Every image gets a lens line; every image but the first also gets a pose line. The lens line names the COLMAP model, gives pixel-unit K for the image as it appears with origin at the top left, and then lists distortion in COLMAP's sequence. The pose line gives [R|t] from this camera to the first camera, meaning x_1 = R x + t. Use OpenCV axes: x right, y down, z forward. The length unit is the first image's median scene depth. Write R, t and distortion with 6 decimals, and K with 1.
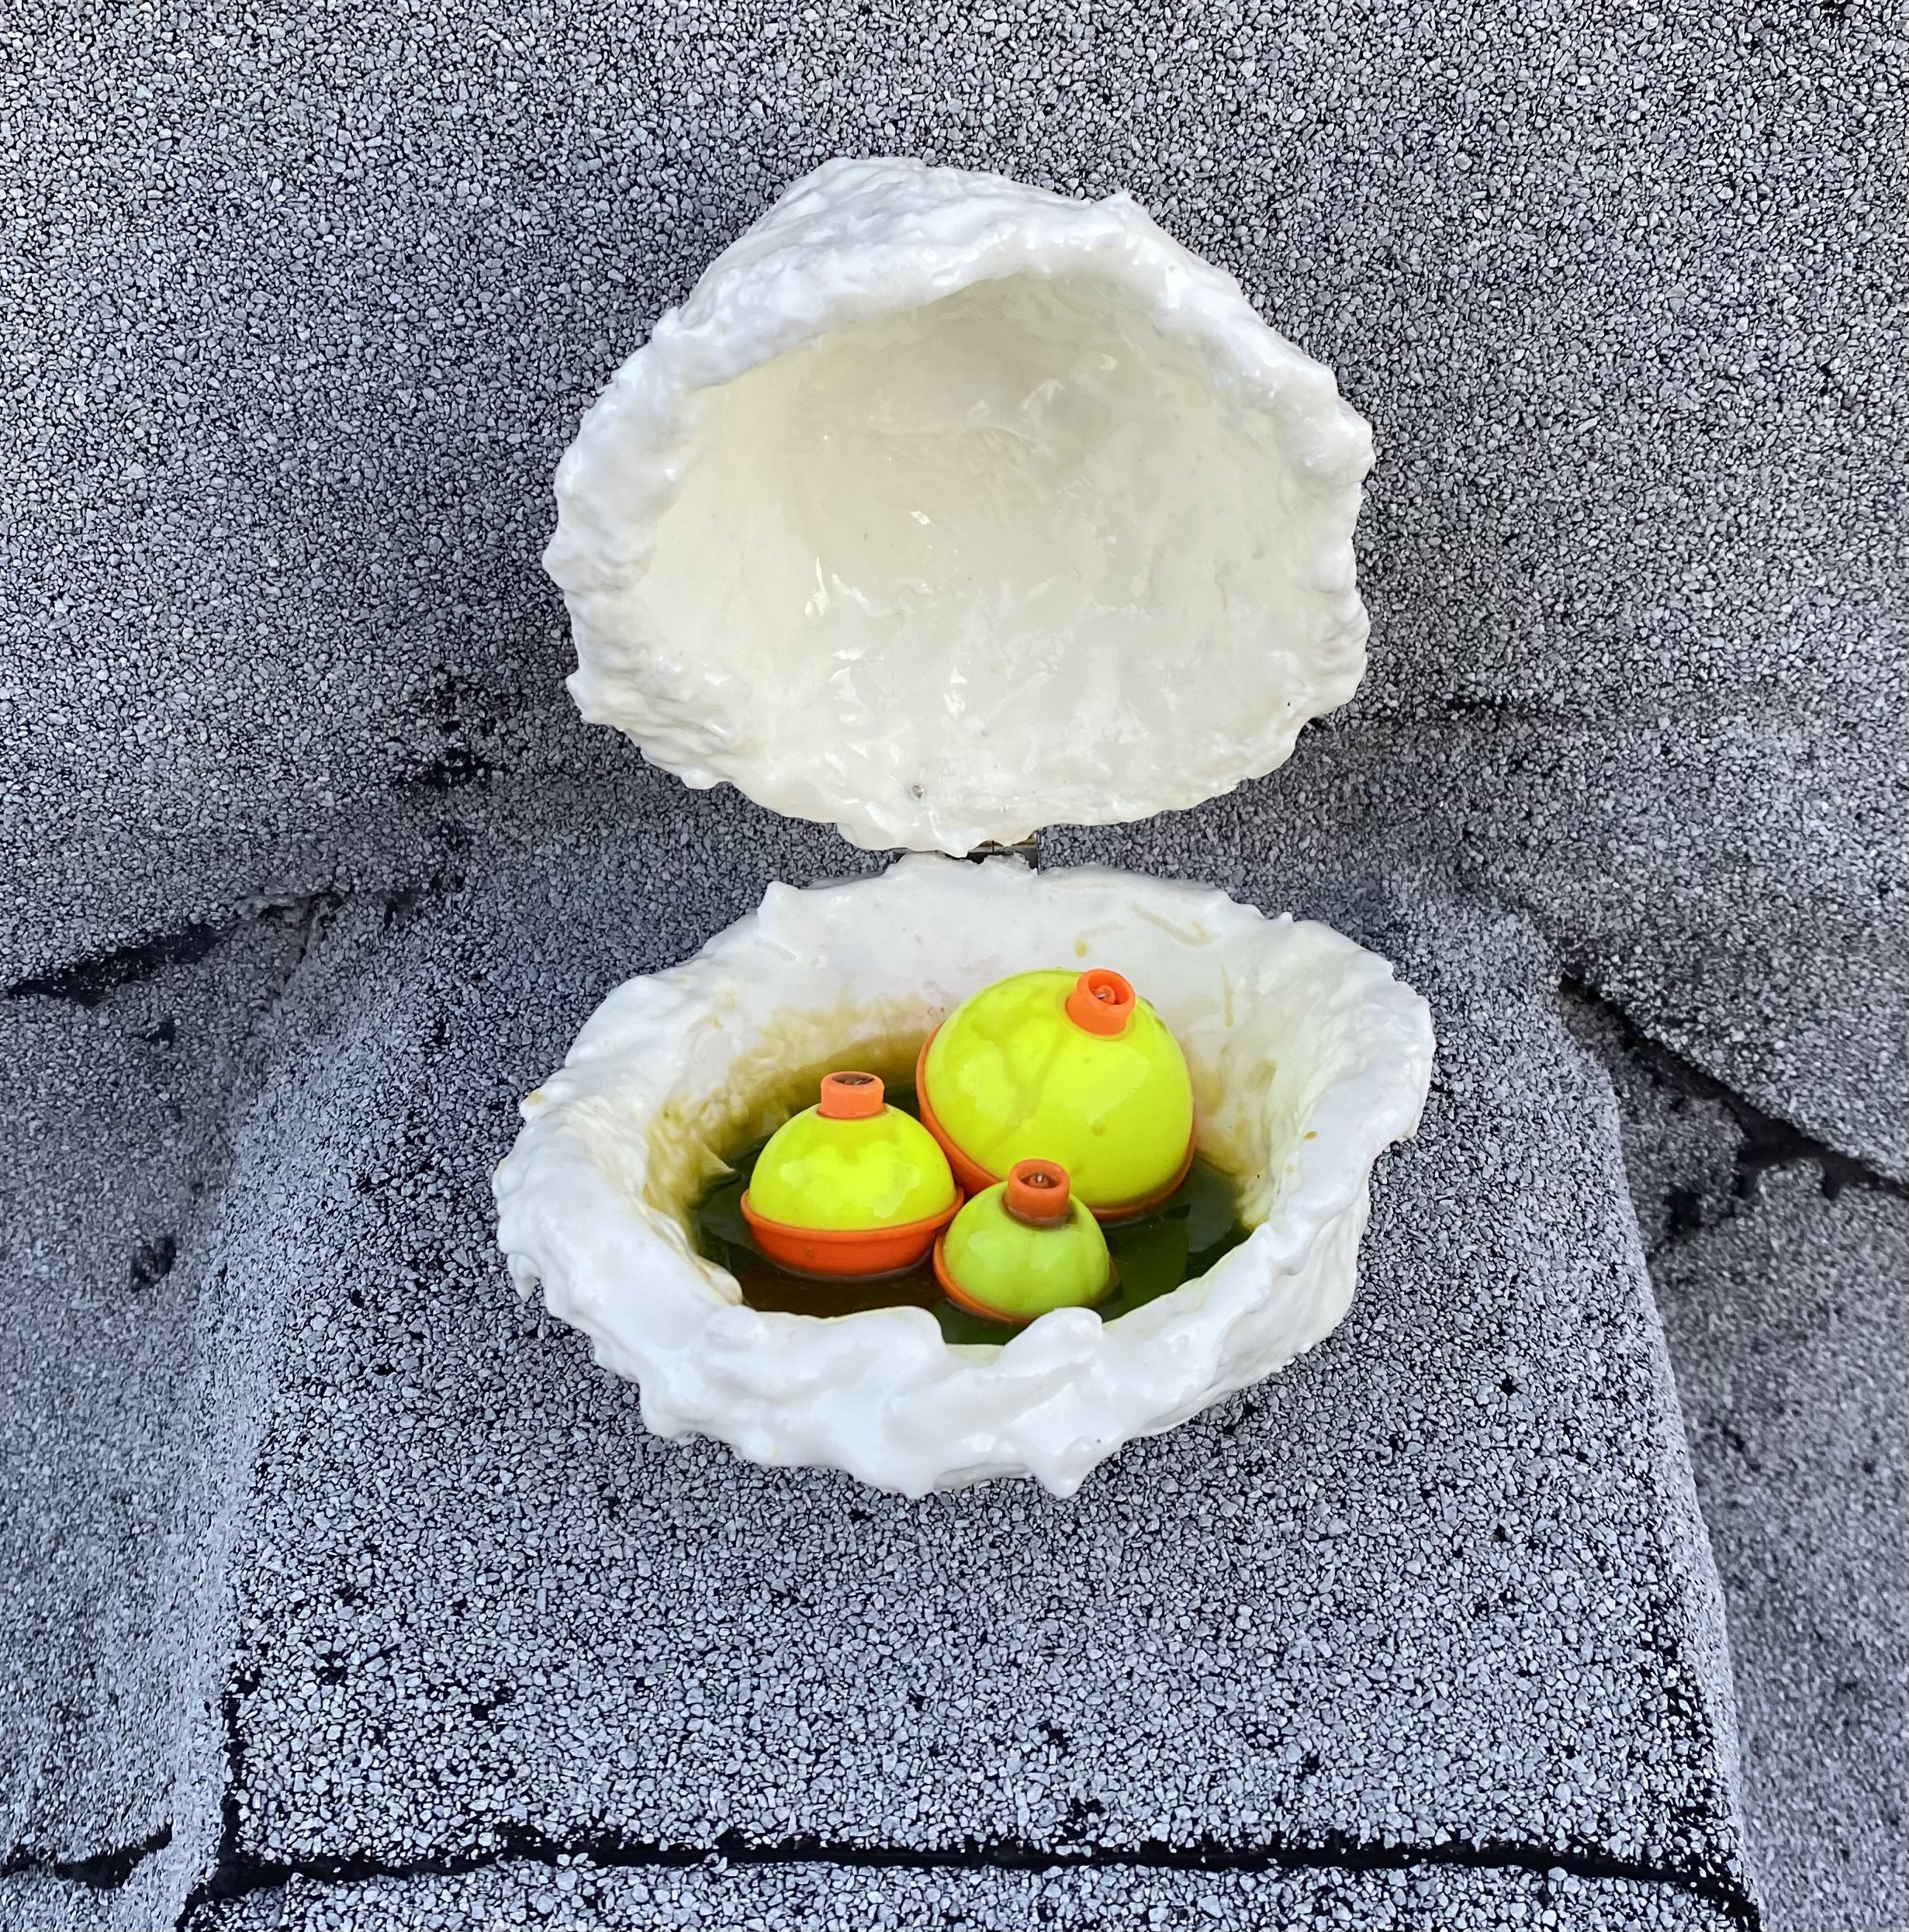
lens RADIAL K [[3482.6, 0, 955.0], [0, 3482.6, 965.8], [0, 0, 1]] dist [0.028790, 0.000000]
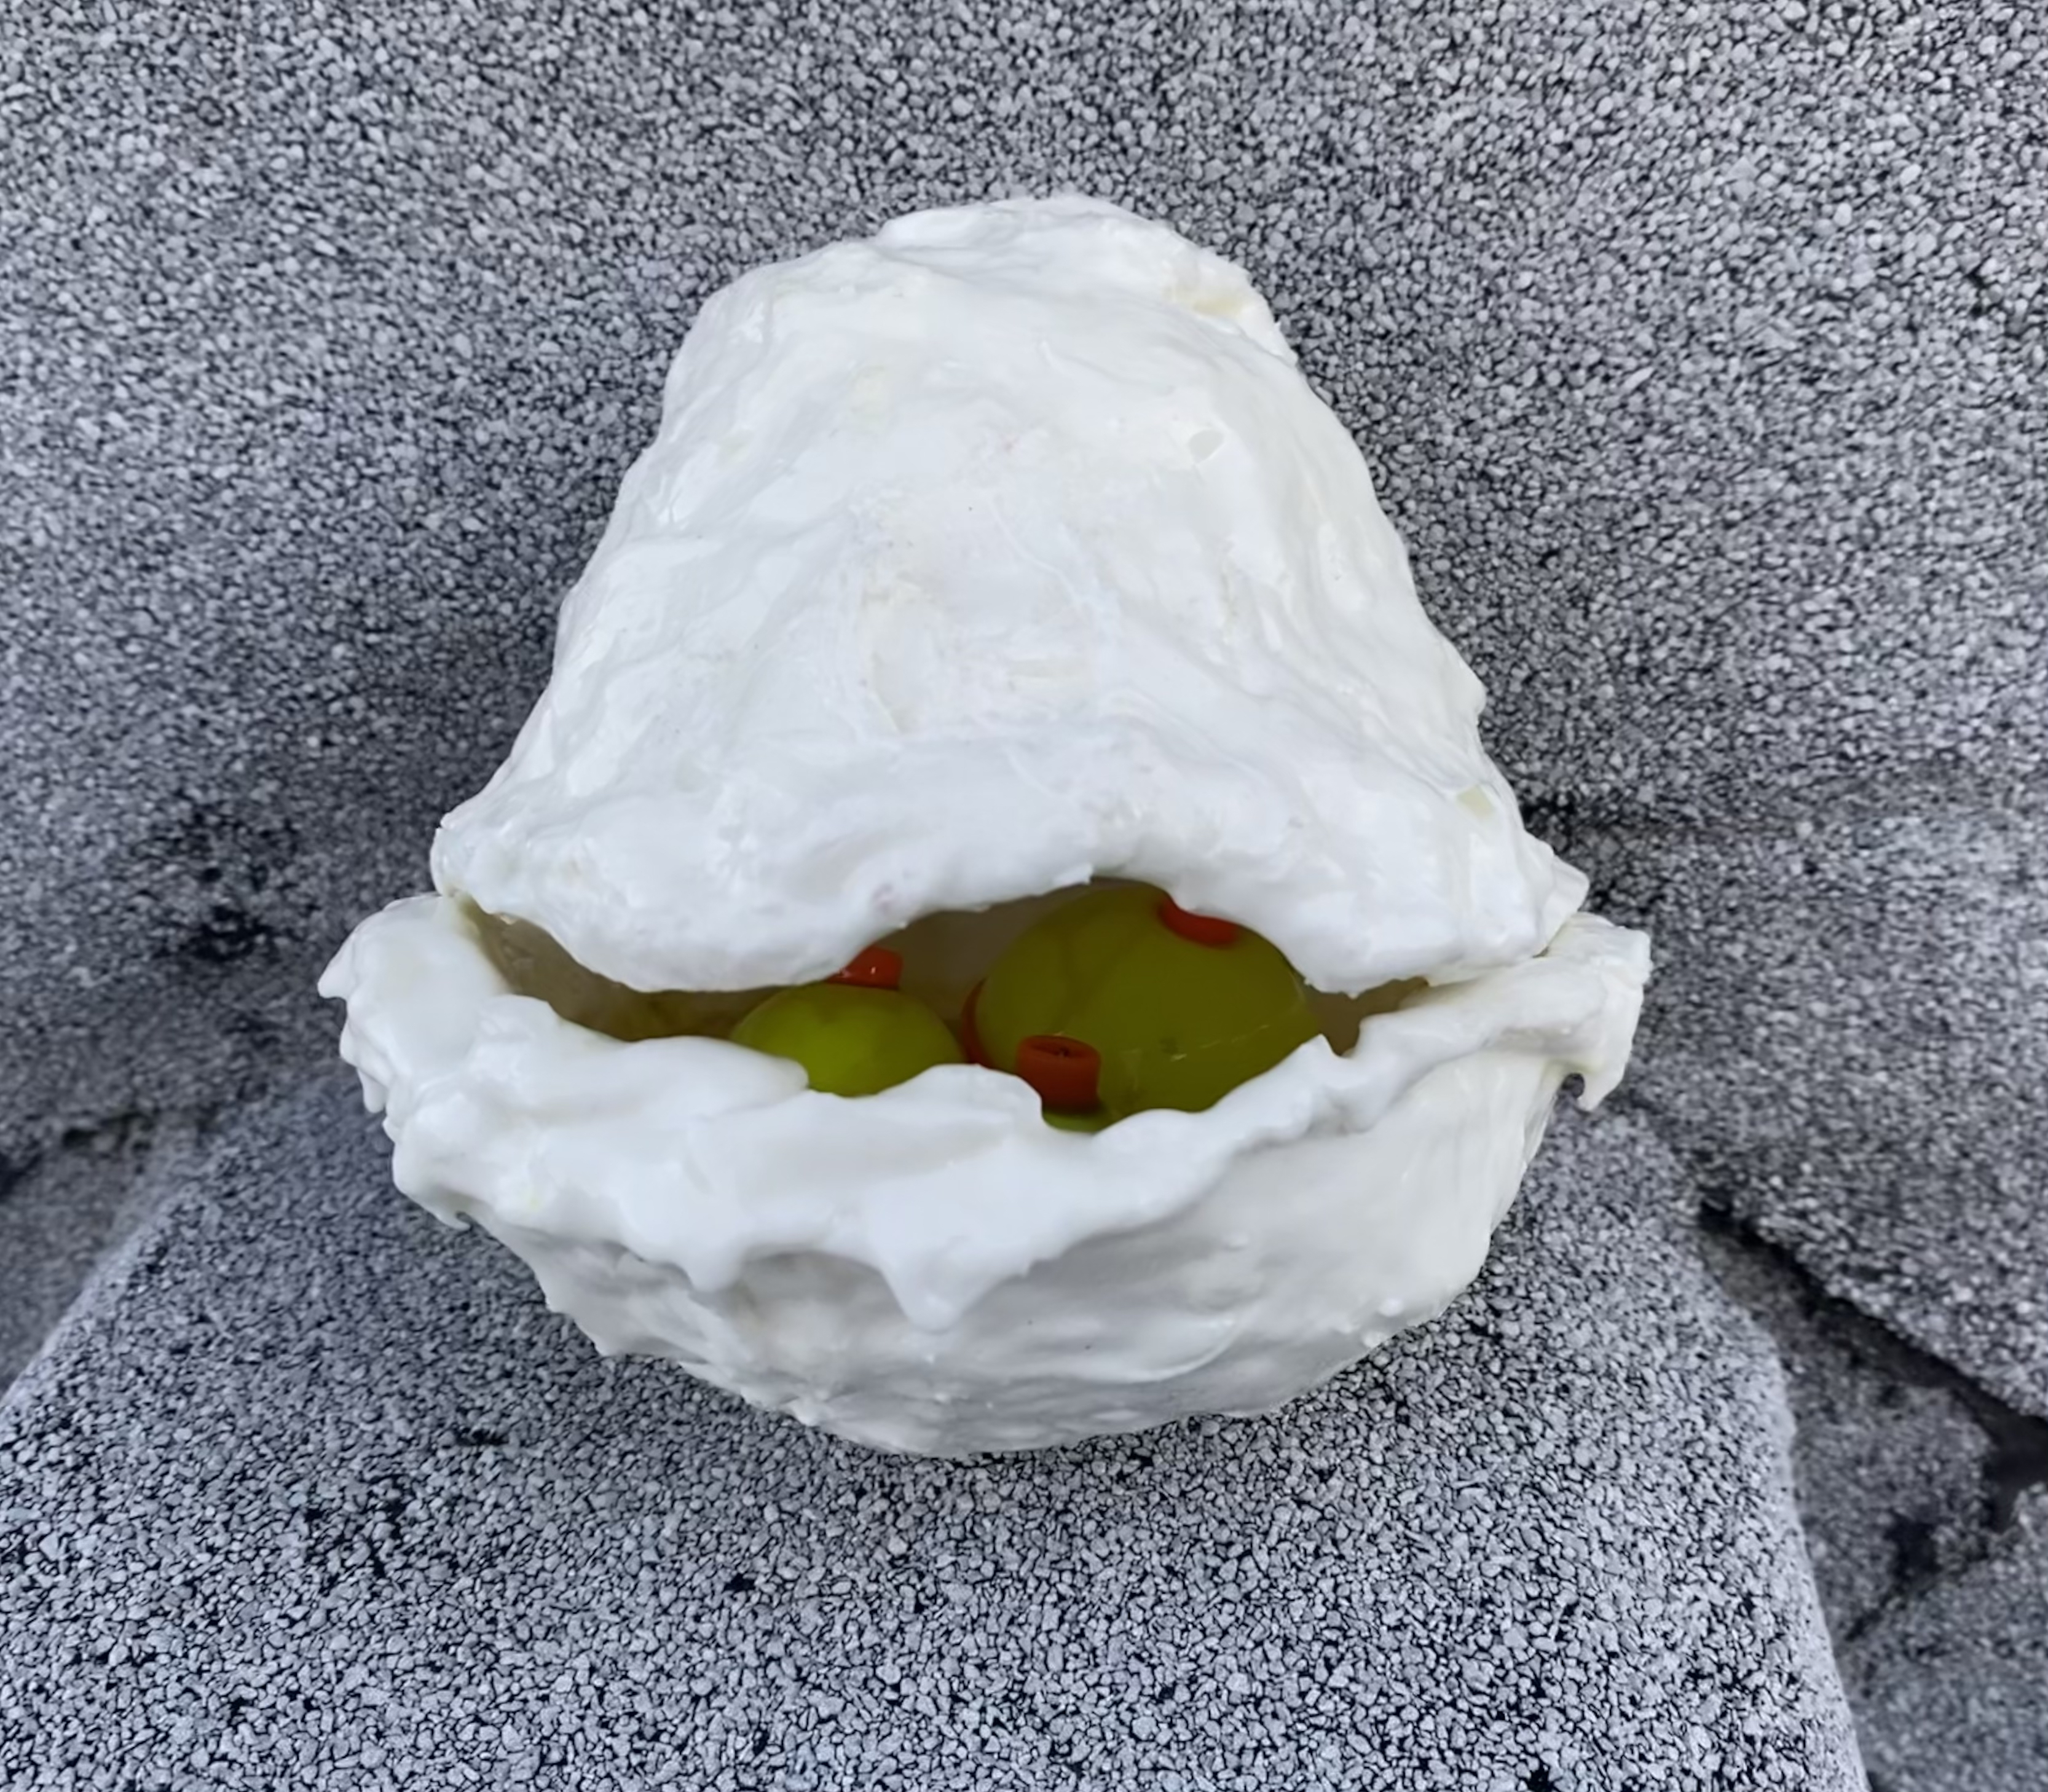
lens RADIAL K [[2532.0, 0, 1021.0], [0, 2532.0, 900.7], [0, 0, 1]] dist [-0.020537, 0.000000]
pose [[0.981979, -0.033384, -0.186019, 0.151756], [-0.007949, 0.976107, -0.217144, 0.064127], [0.188823, 0.214709, 0.958251, 0.506871]]
